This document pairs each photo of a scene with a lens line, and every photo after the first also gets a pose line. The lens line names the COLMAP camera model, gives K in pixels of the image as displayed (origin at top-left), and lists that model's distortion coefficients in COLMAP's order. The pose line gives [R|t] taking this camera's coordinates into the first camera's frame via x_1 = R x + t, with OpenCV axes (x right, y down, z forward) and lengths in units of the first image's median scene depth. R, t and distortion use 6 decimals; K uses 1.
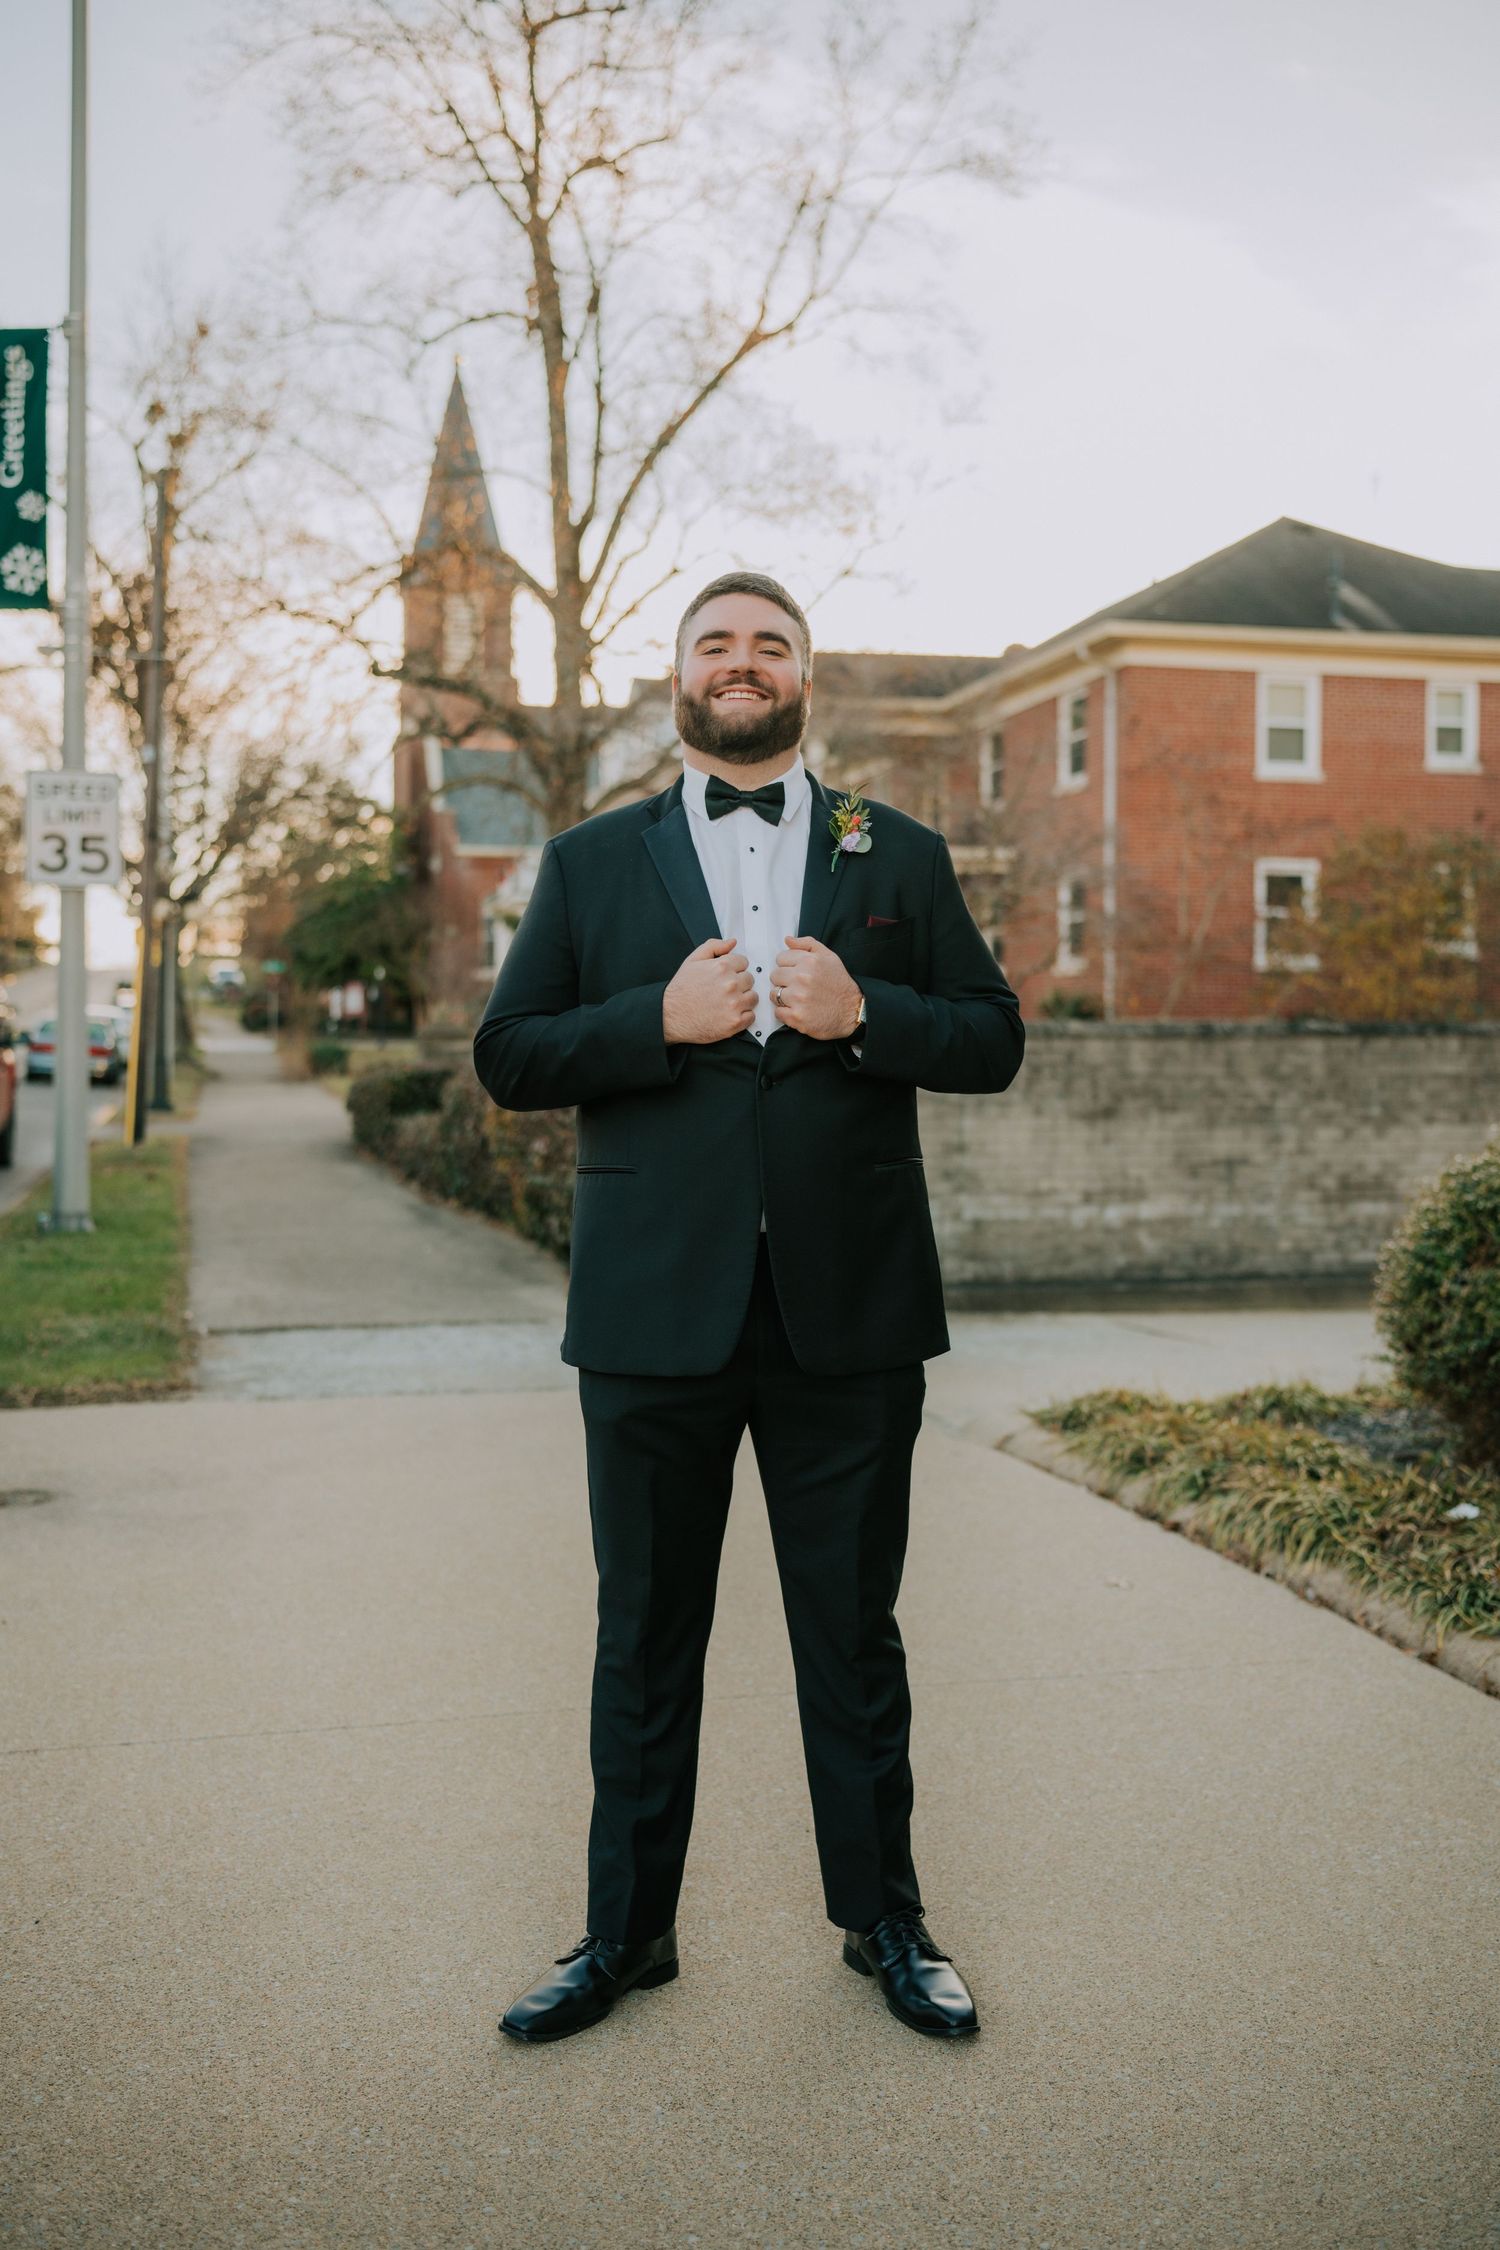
lens RADIAL K [[2459.5, 0, 750.0], [0, 2459.5, 1125.0], [0, 0, 1]] dist [-0.006664, -0.011811]
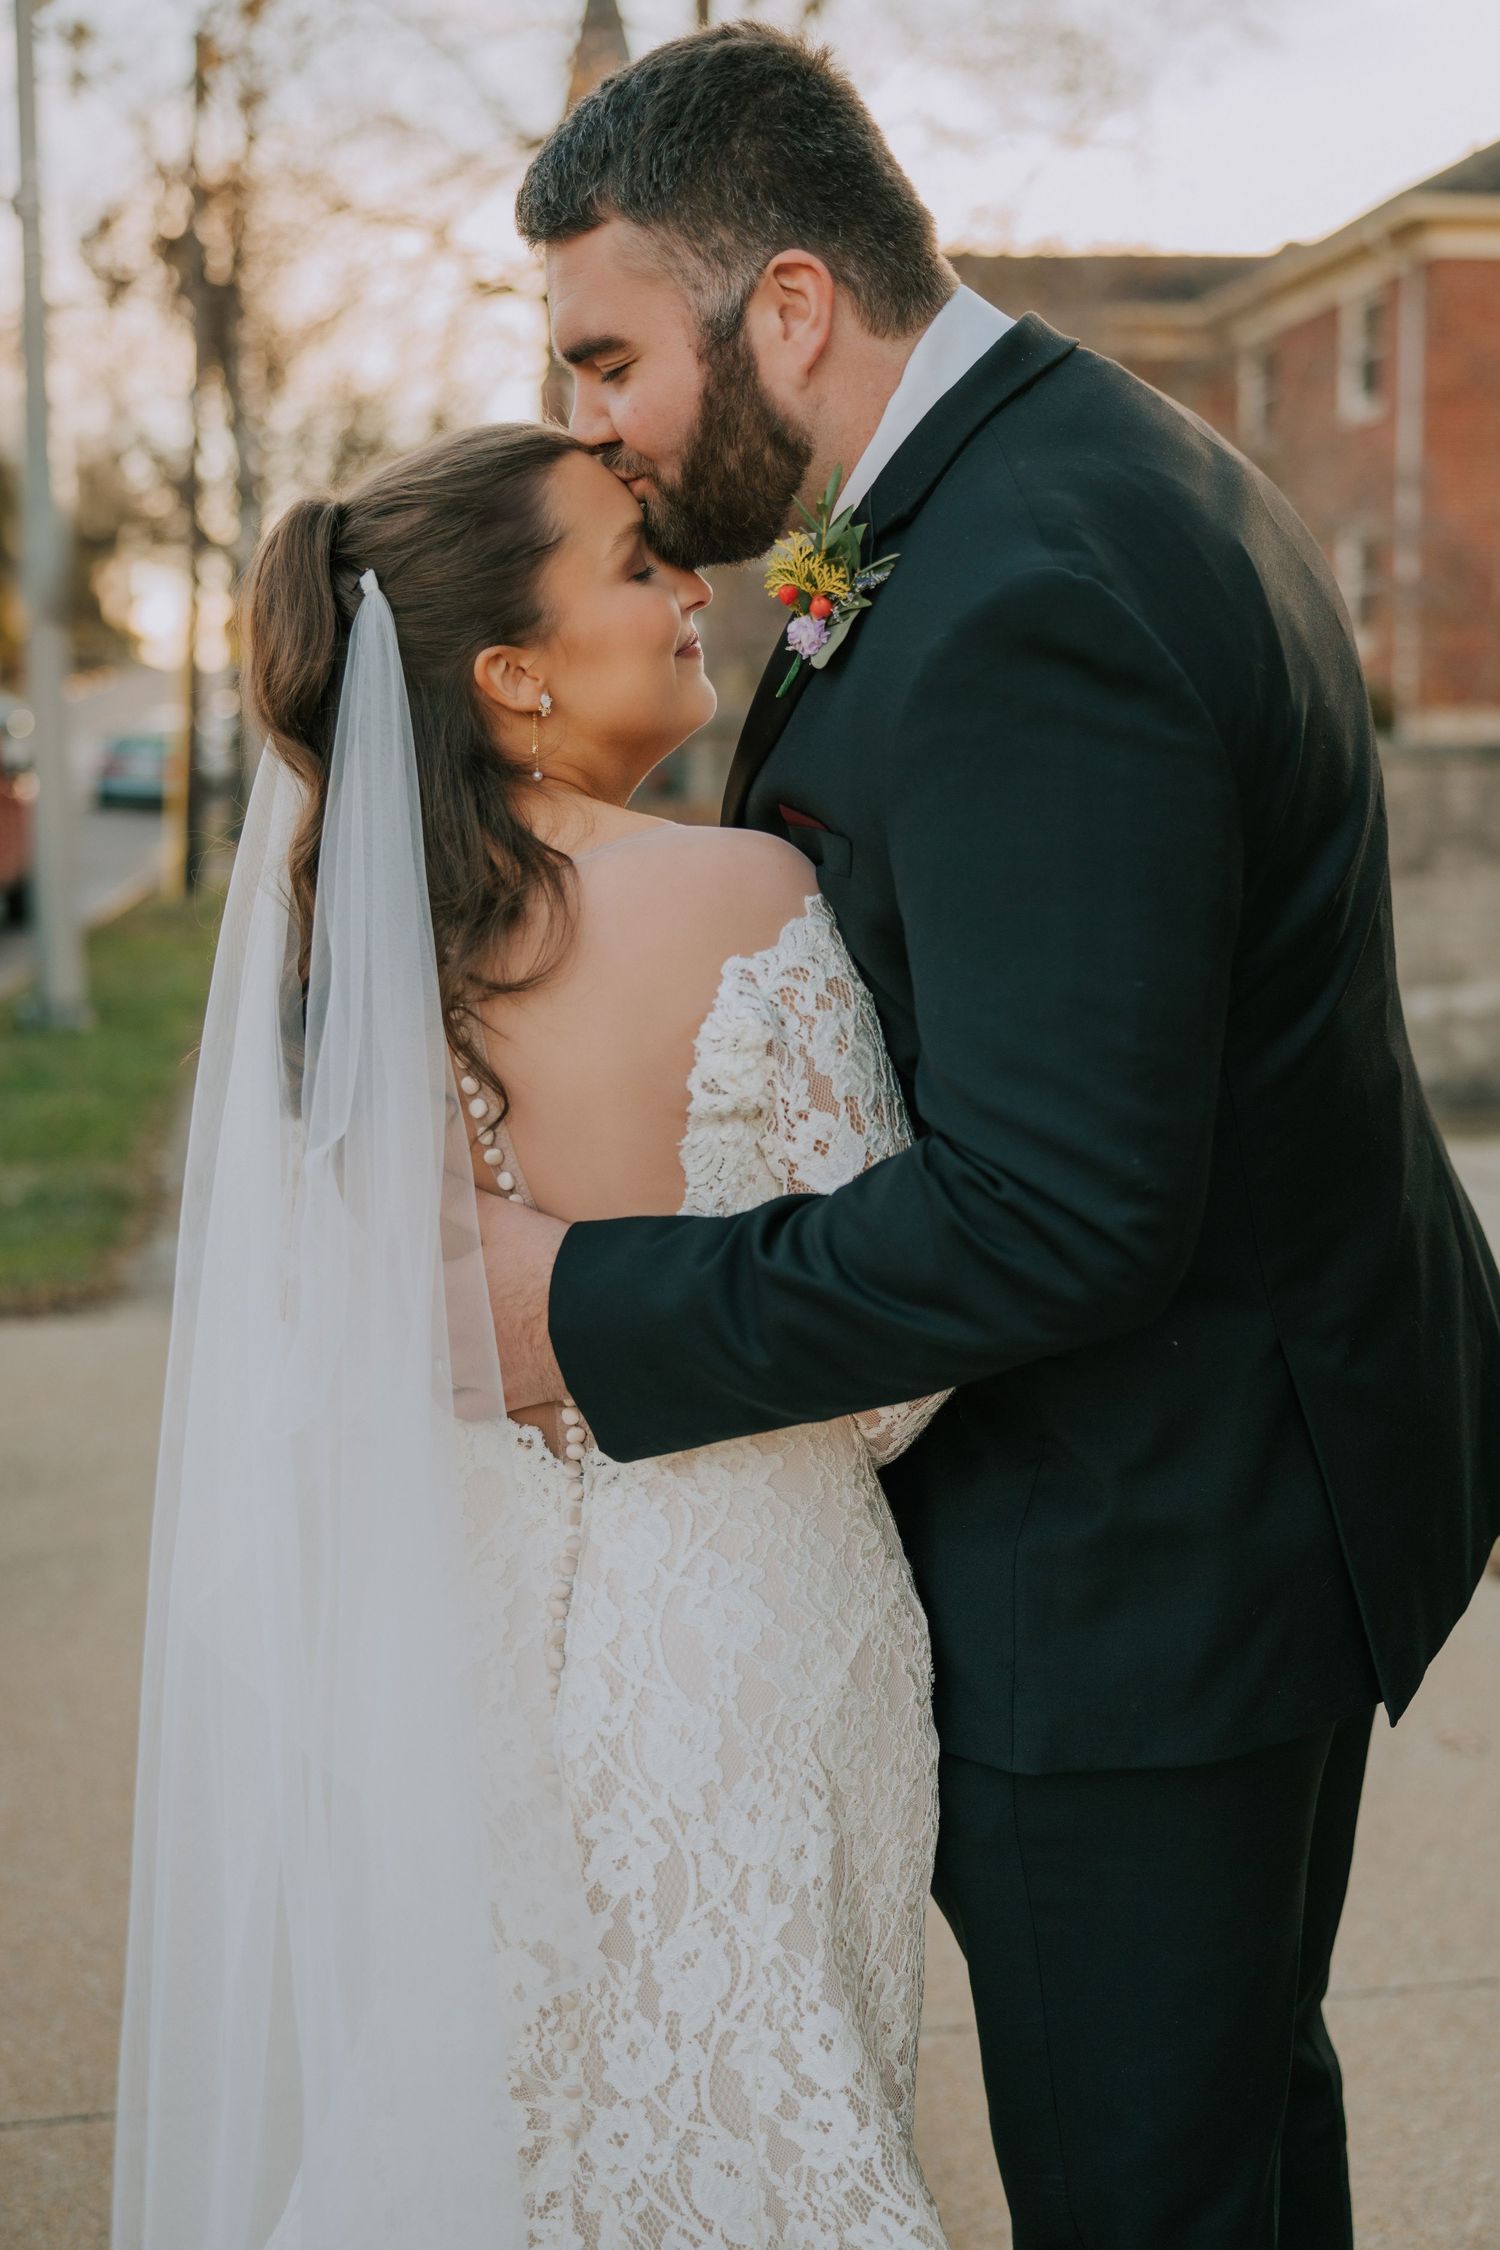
lens RADIAL K [[2770.3, 0, 750.0], [0, 2770.3, 1125.0], [0, 0, 1]] dist [-0.026197, -0.006792]
pose [[0.996547, -0.003817, -0.082940, 0.009031], [0.012790, 0.994078, 0.107918, -0.010810], [0.082037, -0.108606, 0.990694, 0.091340]]
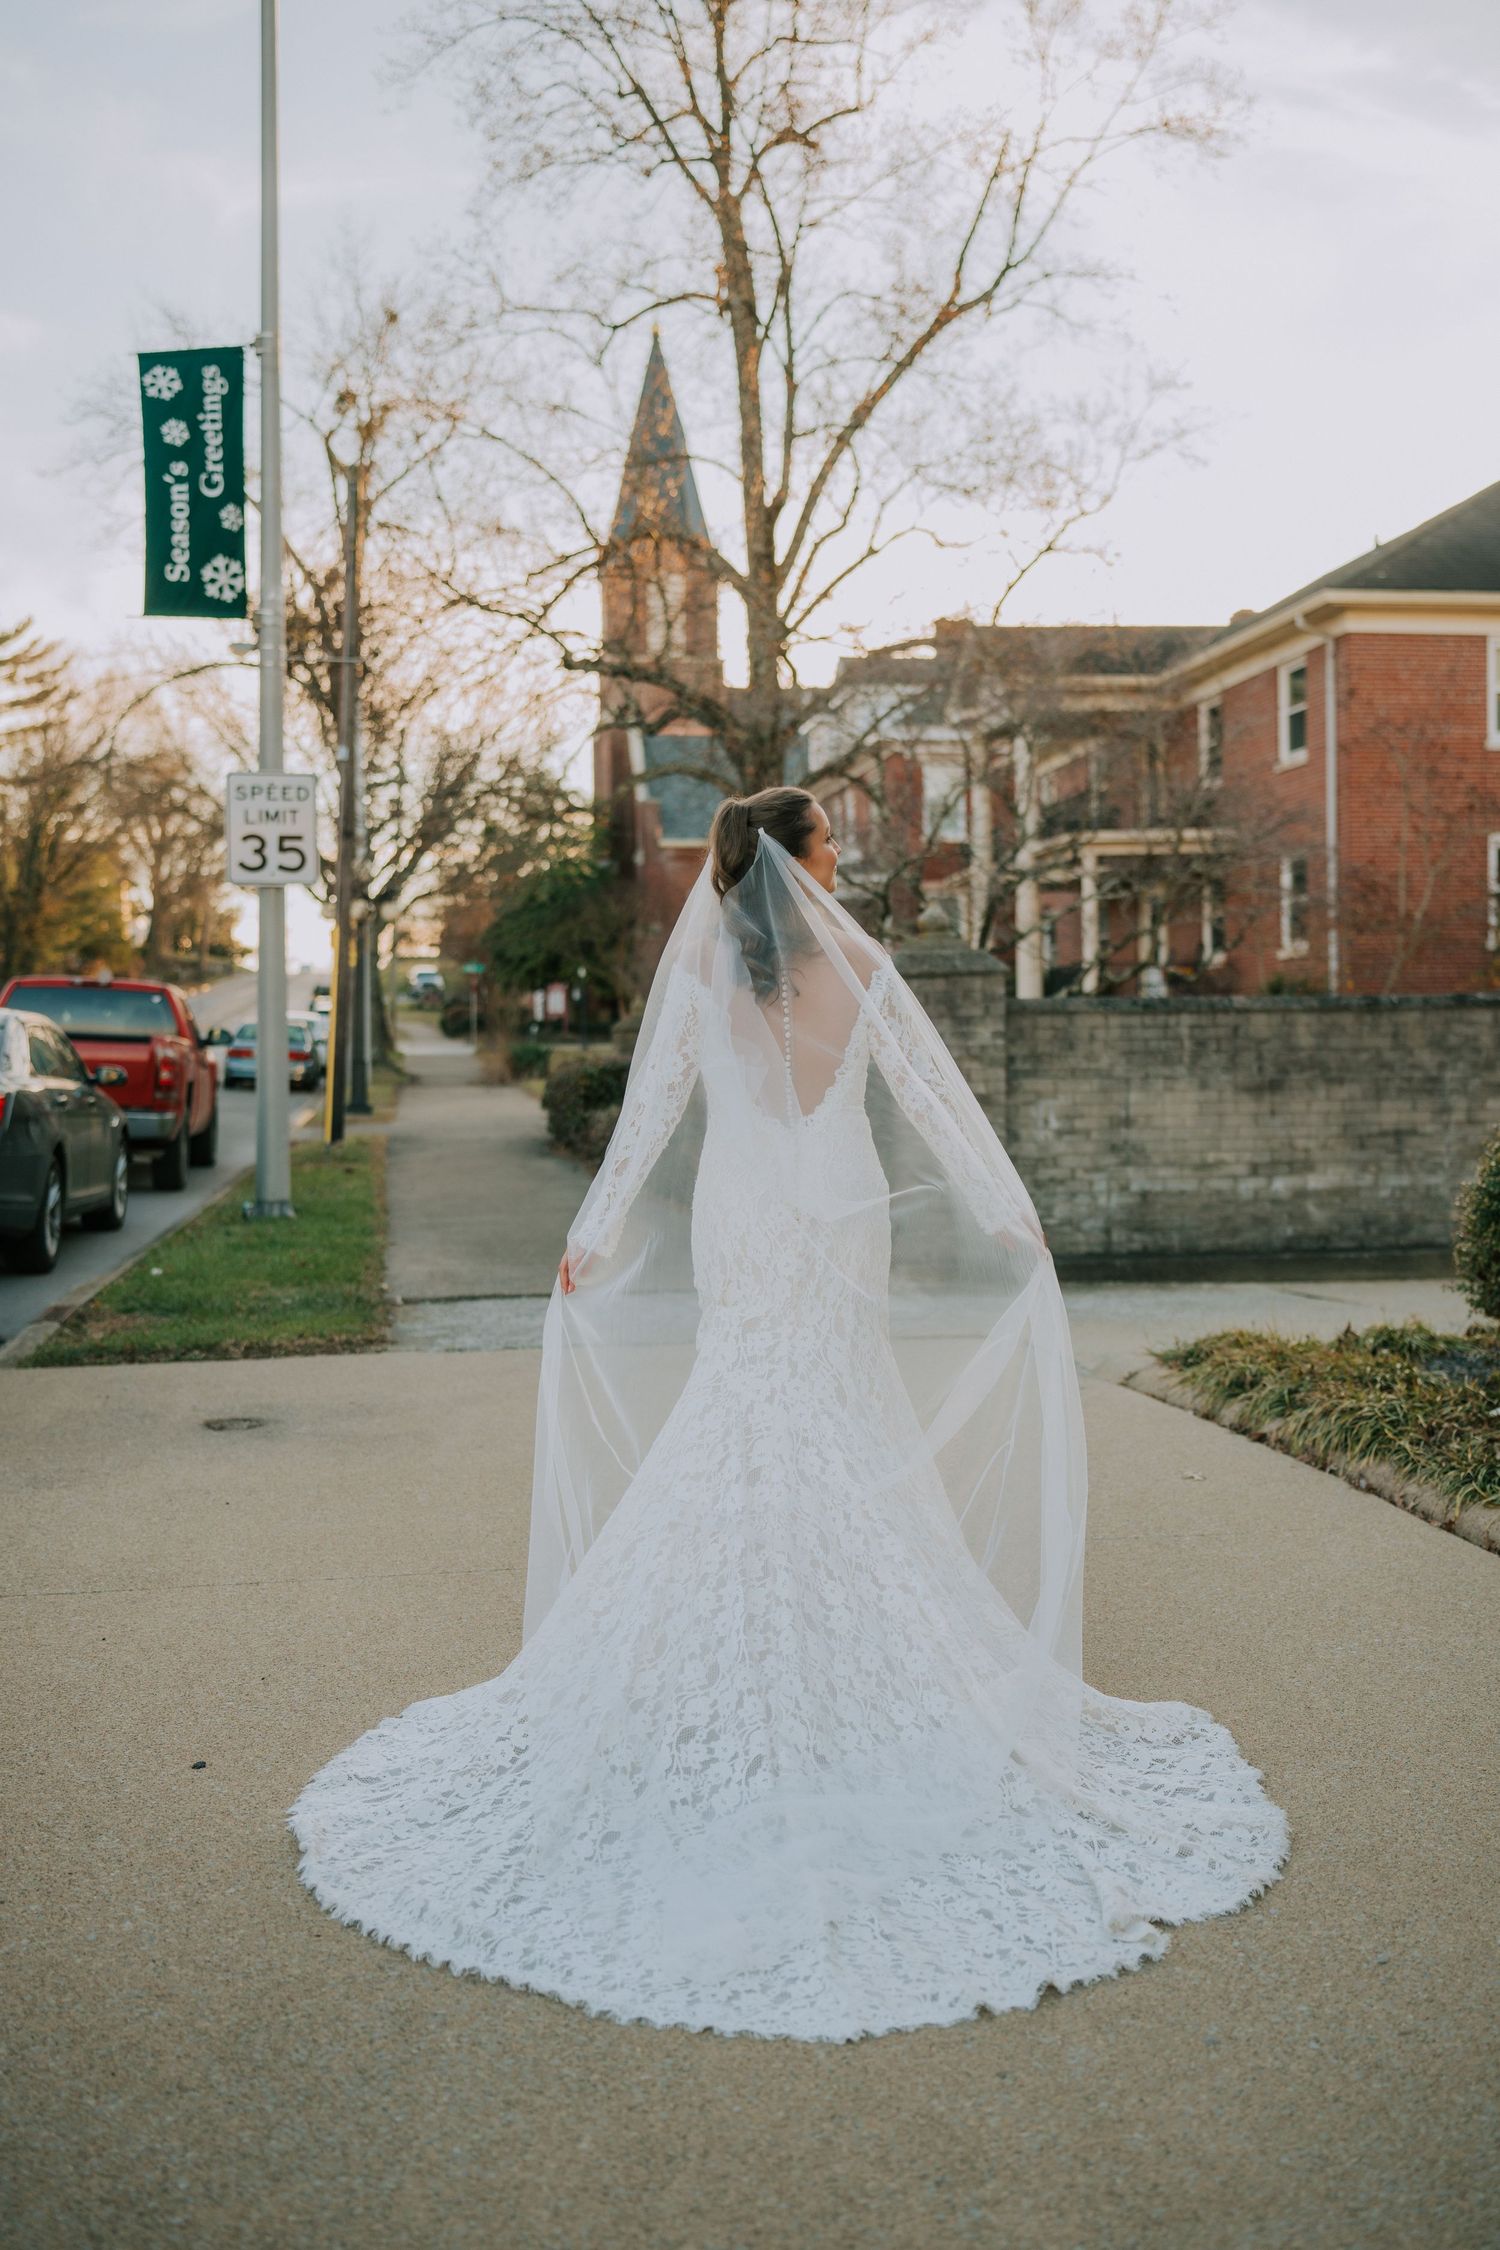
lens RADIAL K [[2690.9, 0, 750.0], [0, 2690.9, 1125.0], [0, 0, 1]] dist [-0.001246, -0.231321]
pose [[0.995702, -0.012701, -0.091740, 0.017200], [0.012206, 0.999908, -0.005960, 0.008262], [0.091807, 0.004814, 0.995765, -0.067739]]
